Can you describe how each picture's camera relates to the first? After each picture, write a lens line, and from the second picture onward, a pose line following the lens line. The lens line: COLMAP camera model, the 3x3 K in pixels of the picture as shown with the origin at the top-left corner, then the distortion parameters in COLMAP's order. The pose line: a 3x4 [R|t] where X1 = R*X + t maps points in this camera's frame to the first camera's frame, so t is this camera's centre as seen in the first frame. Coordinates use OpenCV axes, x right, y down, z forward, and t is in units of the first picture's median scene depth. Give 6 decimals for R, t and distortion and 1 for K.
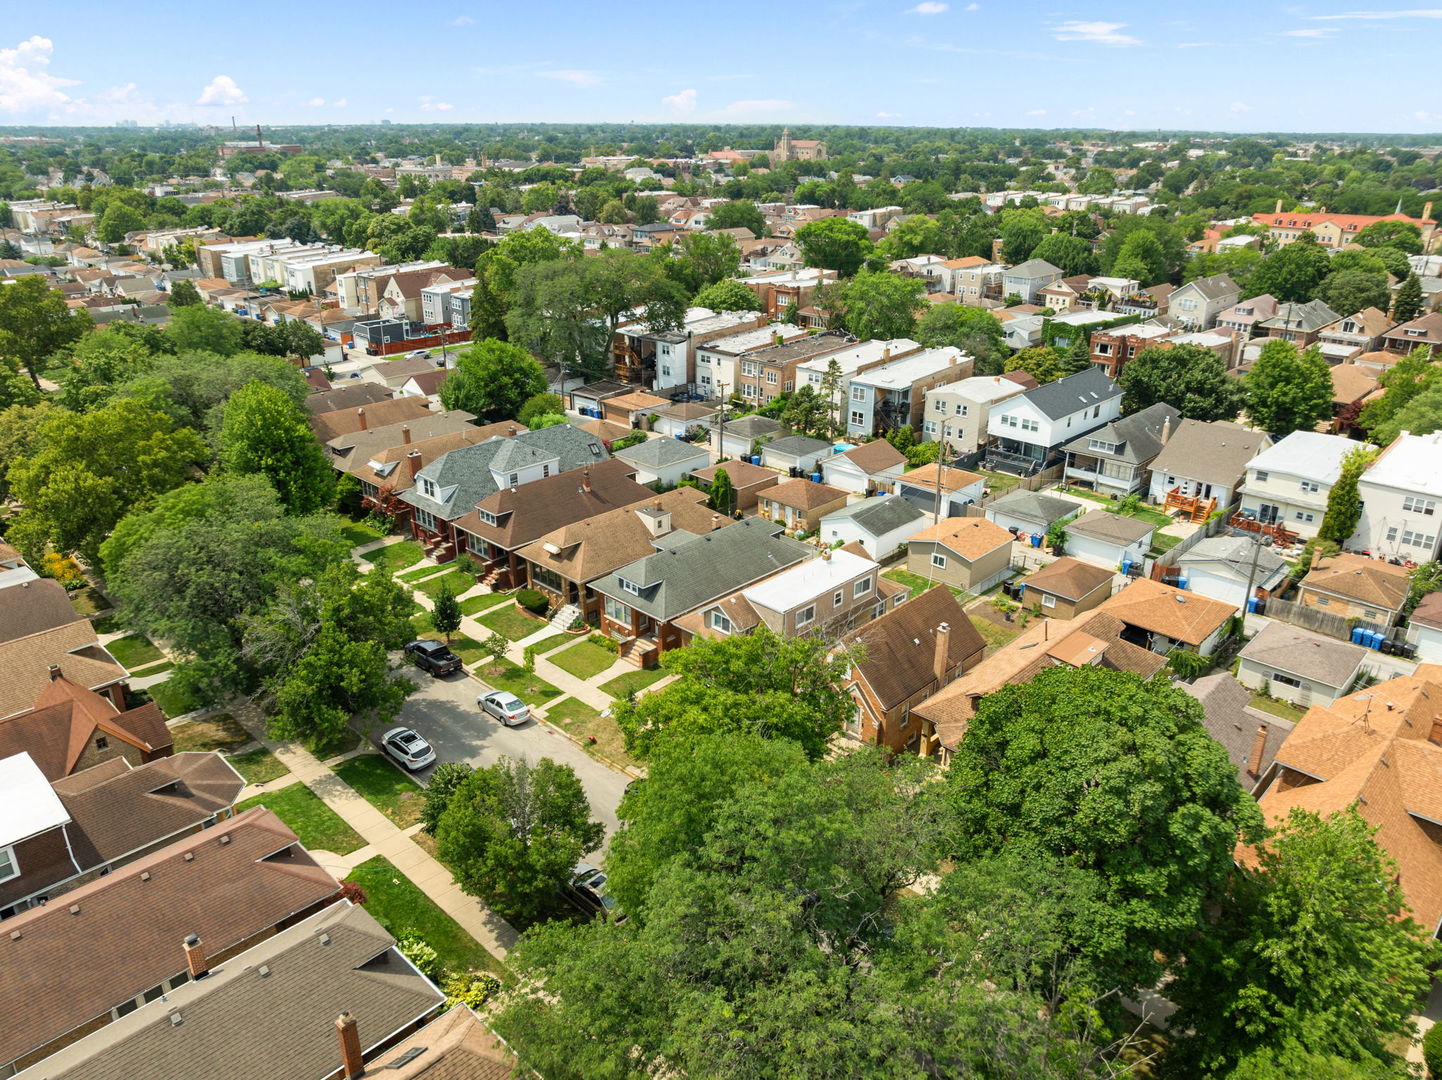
lens RADIAL K [[1017.7, 0, 721.0], [0, 1017.7, 539.4], [0, 0, 1]] dist [-0.037383, -0.002544]
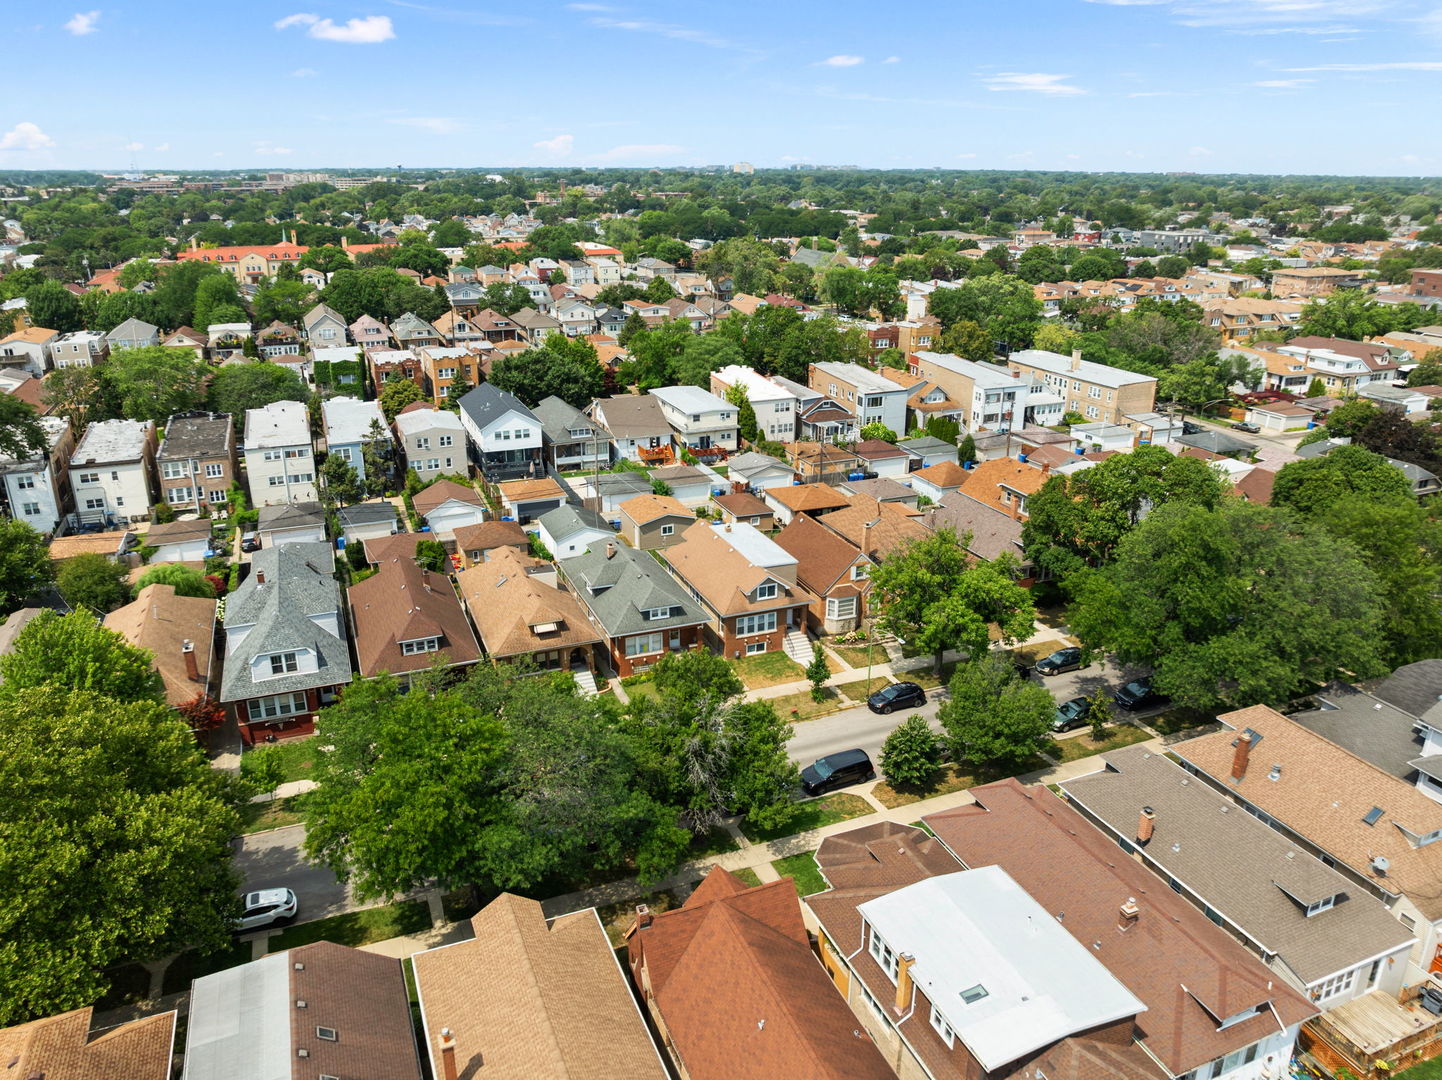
lens RADIAL K [[1017.7, 0, 715.4], [0, 1017.7, 543.2], [0, 0, 1]] dist [-0.037383, -0.002544]
pose [[0.399099, -0.321004, 0.858881, -0.652772], [0.345431, 0.920337, 0.183460, -0.134374], [-0.849351, 0.223466, 0.478190, 0.279304]]
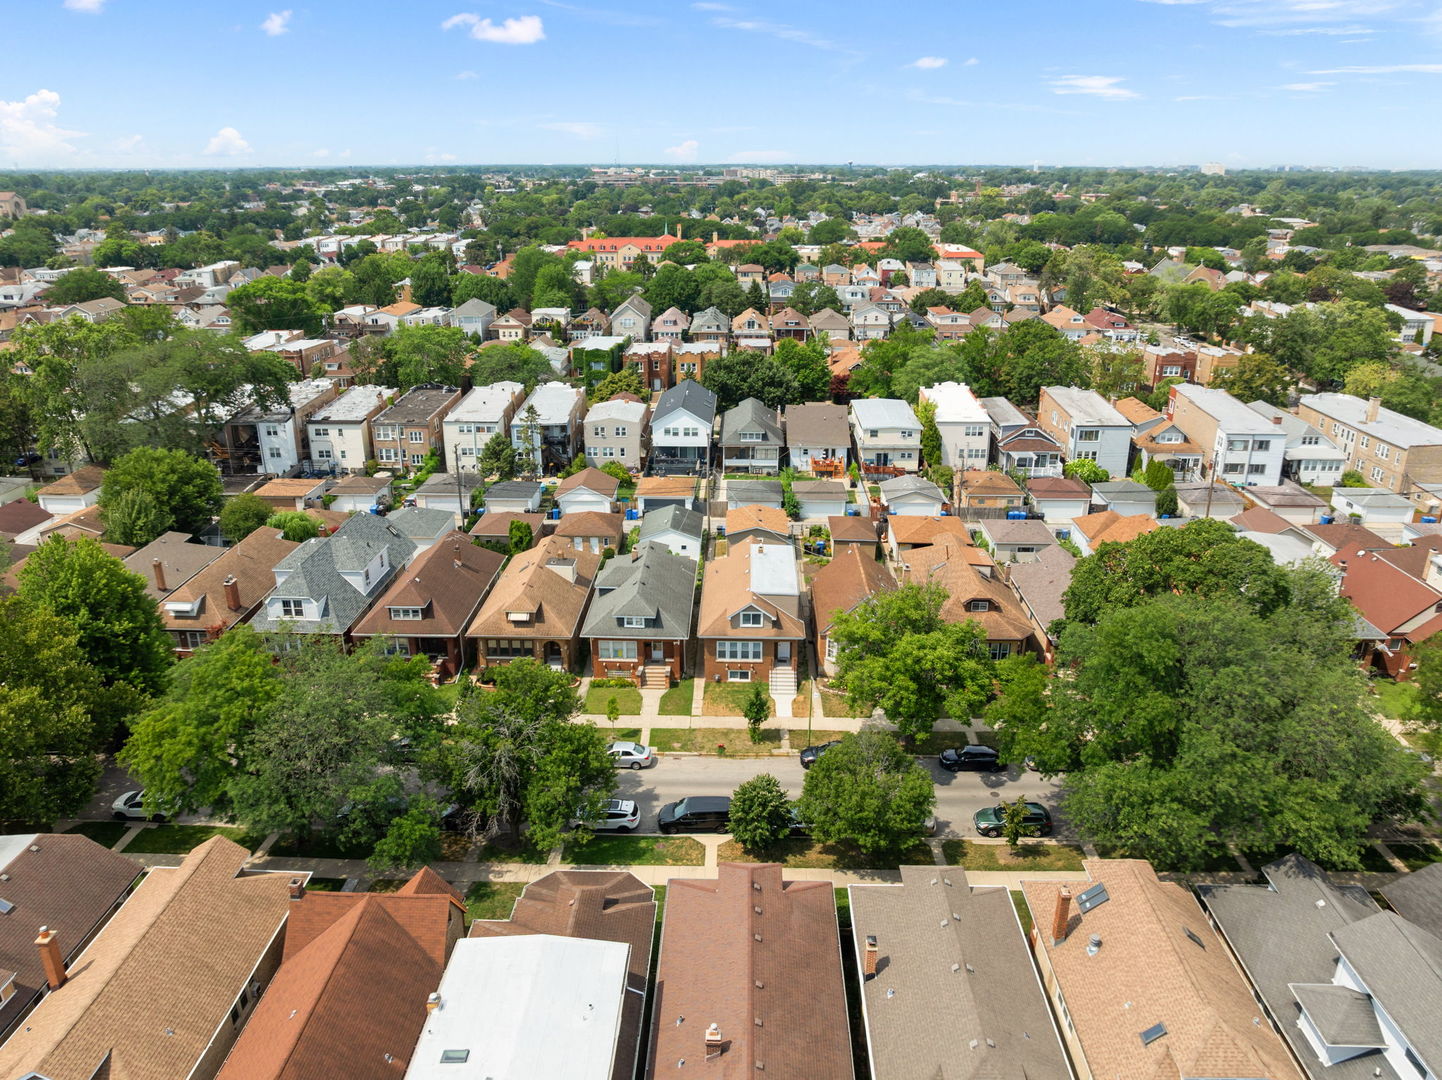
lens RADIAL K [[1017.7, 0, 717.5], [0, 1017.7, 535.1], [0, 0, 1]] dist [-0.037383, -0.002544]
pose [[0.738684, -0.235424, 0.631603, -0.463322], [0.258227, 0.964374, 0.057454, -0.055520], [-0.622627, 0.120656, 0.773161, 0.061935]]
